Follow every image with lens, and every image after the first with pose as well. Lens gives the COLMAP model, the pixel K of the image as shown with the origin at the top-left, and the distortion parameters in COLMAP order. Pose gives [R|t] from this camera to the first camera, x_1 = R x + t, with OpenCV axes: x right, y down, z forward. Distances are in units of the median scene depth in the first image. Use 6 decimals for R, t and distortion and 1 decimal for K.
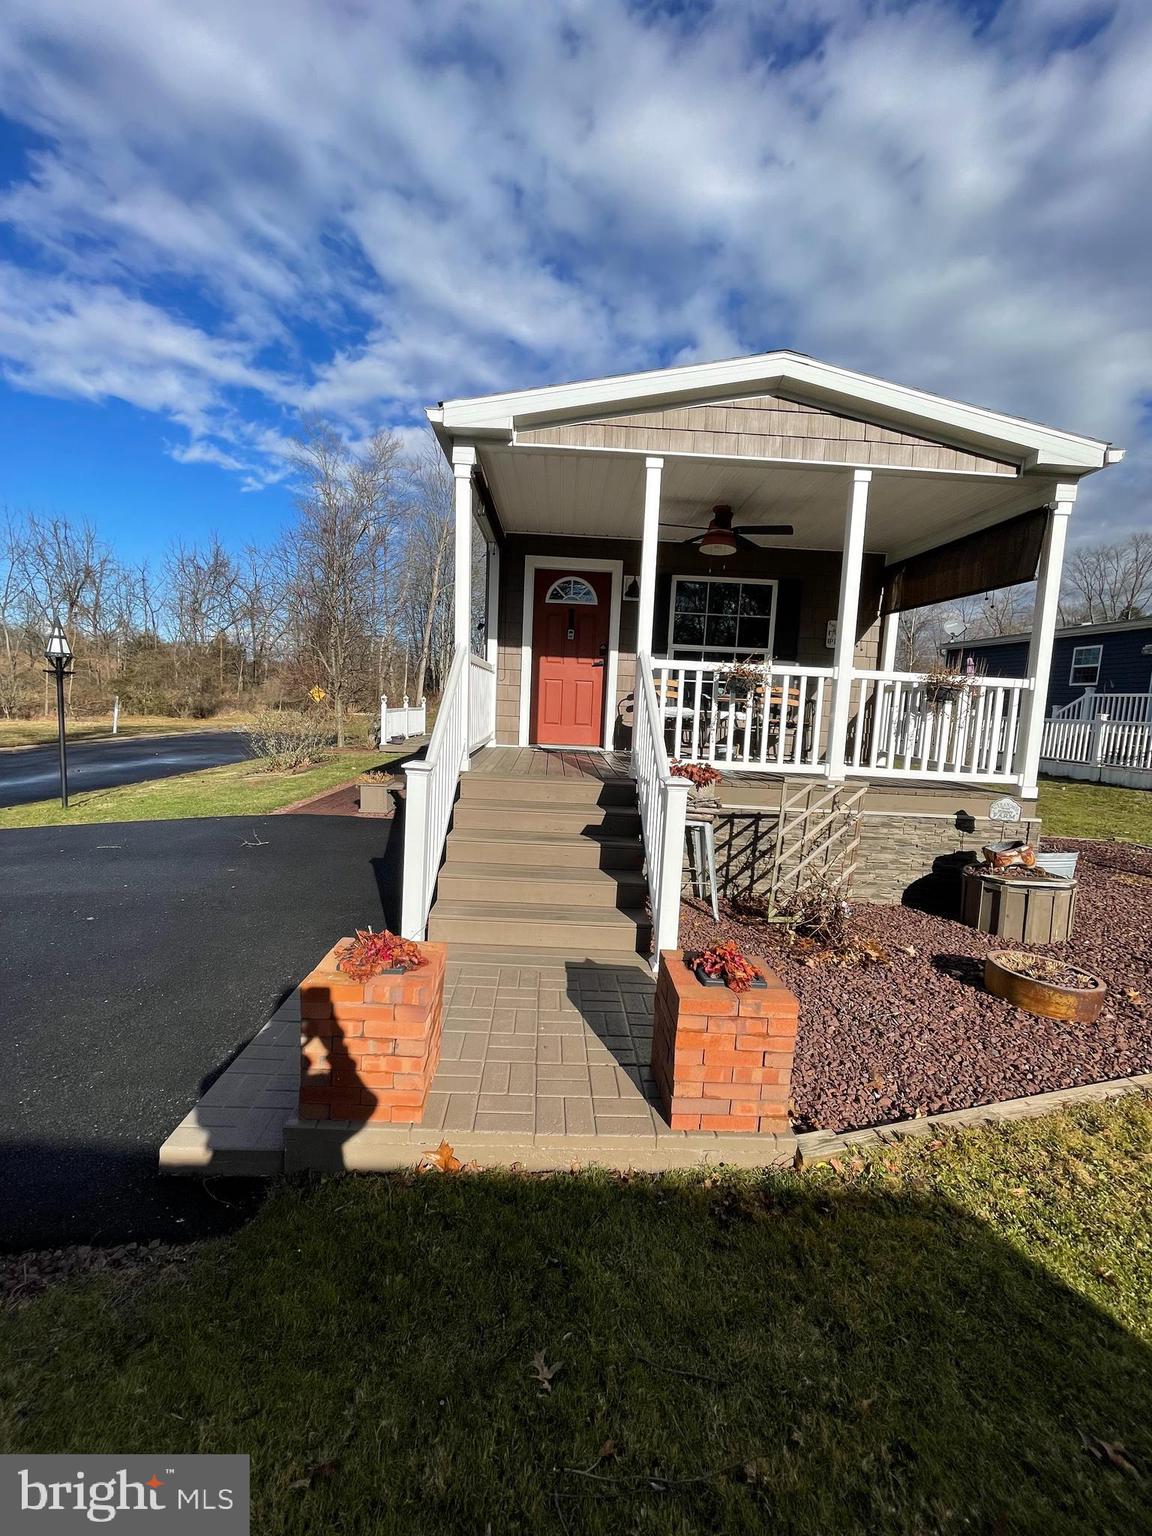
lens RADIAL K [[618.3, 0, 570.7], [0, 618.3, 763.8], [0, 0, 1]] dist [-0.000569, -0.000101]
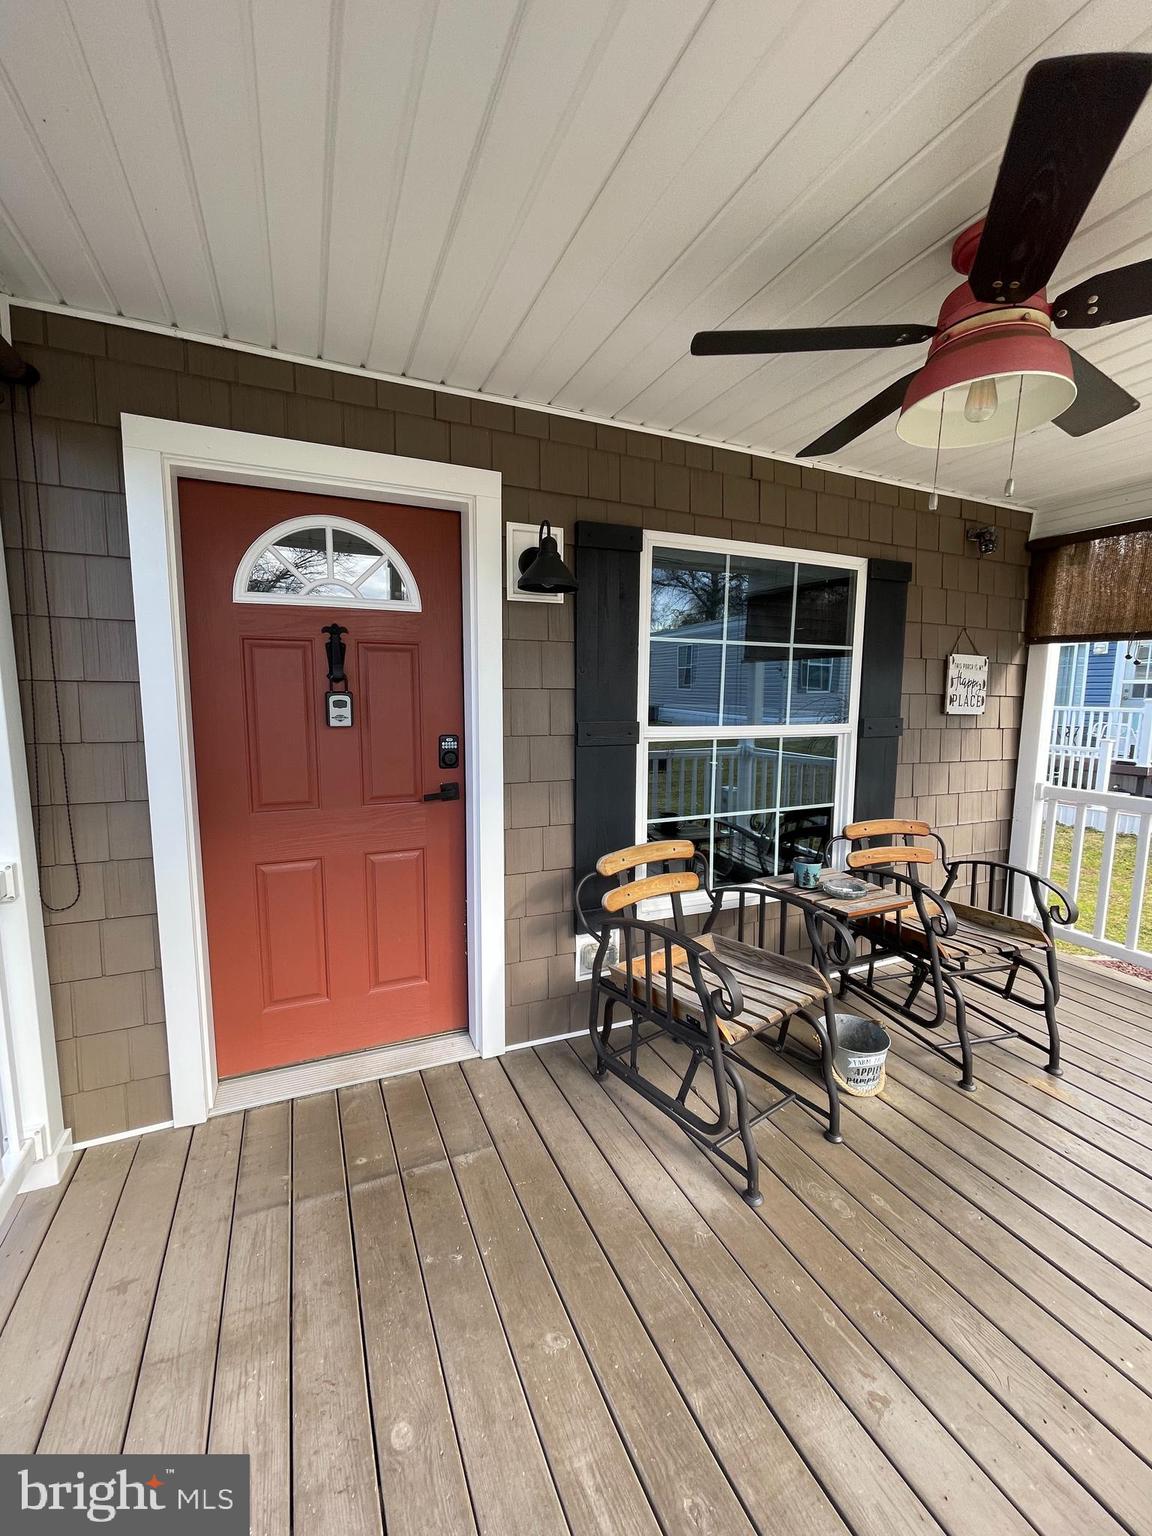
lens RADIAL K [[618.3, 0, 570.7], [0, 618.3, 763.8], [0, 0, 1]] dist [-0.000569, -0.000101]
pose [[0.924717, -0.075875, 0.373016, -0.014618], [0.070731, 0.997117, 0.027479, -0.280402], [-0.374025, 0.000974, 0.927418, 1.041058]]
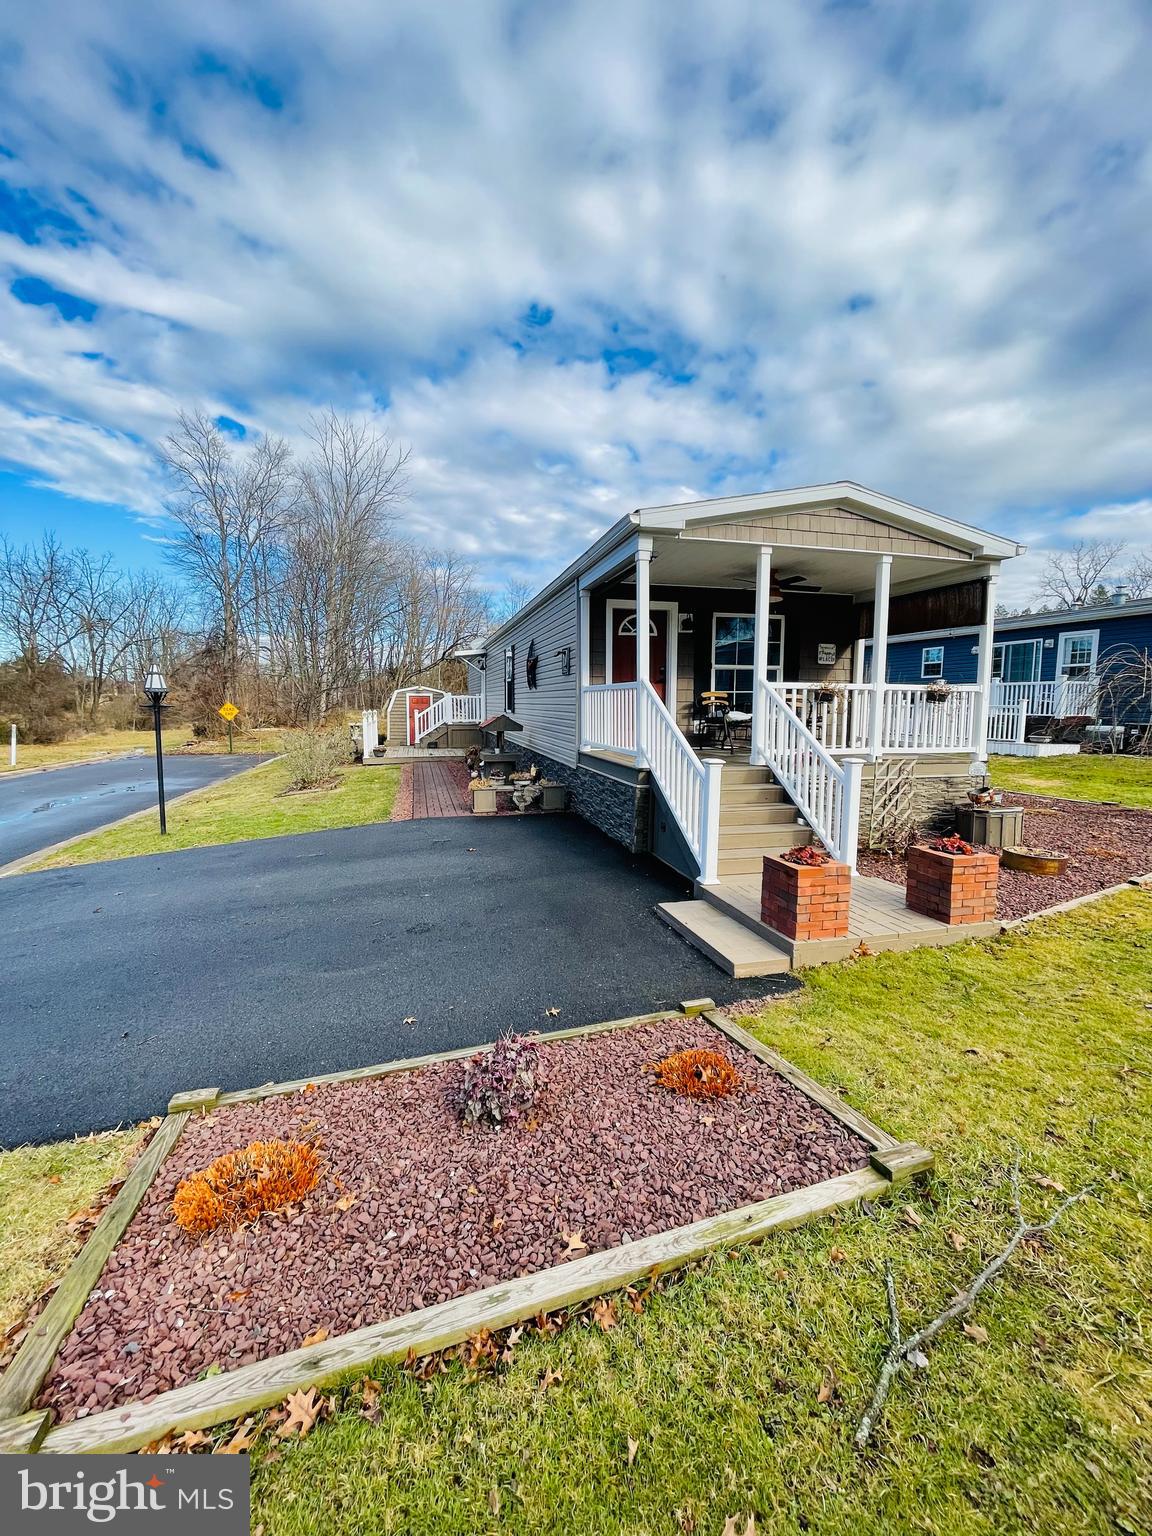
lens RADIAL K [[615.9, 0, 569.0], [0, 615.9, 759.9], [0, 0, 1]] dist [-0.002619, -0.000187]
pose [[0.974157, -0.062110, 0.217163, -0.662668], [0.063827, 0.997961, -0.000893, -0.014172], [-0.216664, 0.014731, 0.976135, -0.324764]]
